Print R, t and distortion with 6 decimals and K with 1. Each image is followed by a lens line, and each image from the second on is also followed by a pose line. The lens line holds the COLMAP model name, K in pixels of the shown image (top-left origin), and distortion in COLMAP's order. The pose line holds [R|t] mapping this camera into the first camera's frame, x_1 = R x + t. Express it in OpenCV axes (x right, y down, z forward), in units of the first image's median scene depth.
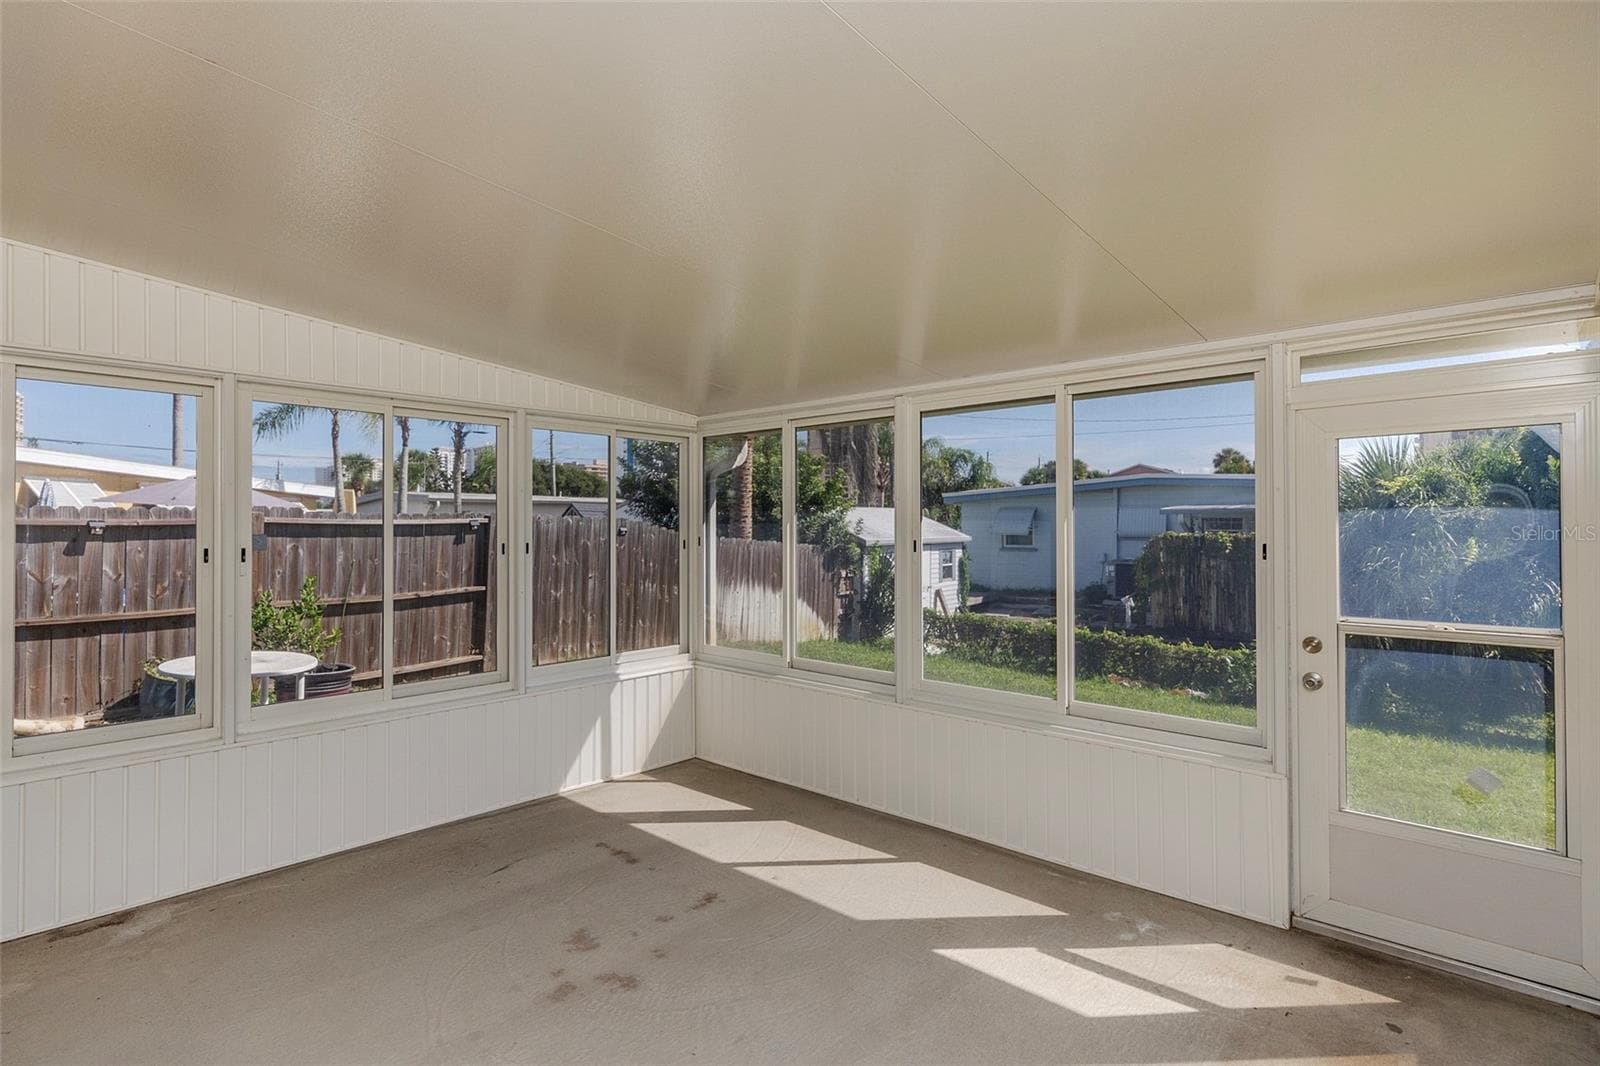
lens RADIAL K [[809.9, 0, 795.9], [0, 809.9, 524.3], [0, 0, 1]] dist [-0.000974, -0.000634]
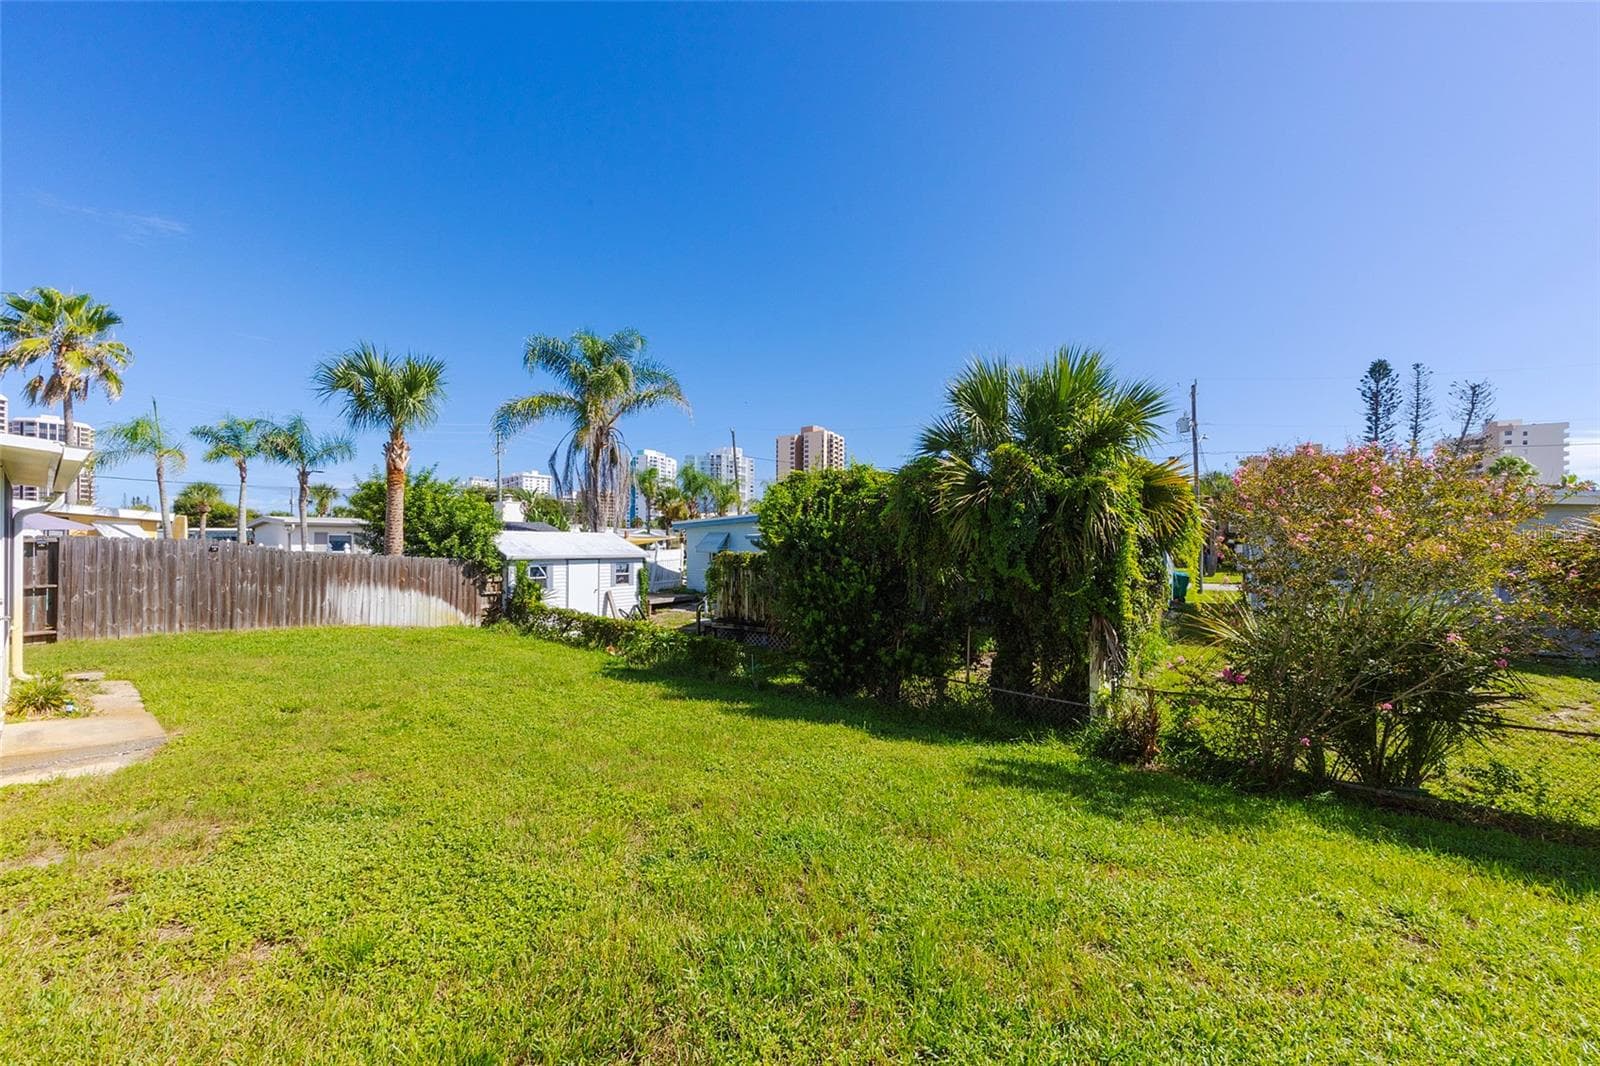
lens RADIAL K [[651.2, 0, 806.6], [0, 651.2, 539.4], [0, 0, 1]] dist [0.000258, 0.000032]
pose [[0.998508, 0.007829, 0.054048, 0.577151], [-0.007507, 0.999953, -0.006164, -0.005928], [-0.054094, 0.005749, 0.998519, -0.171610]]
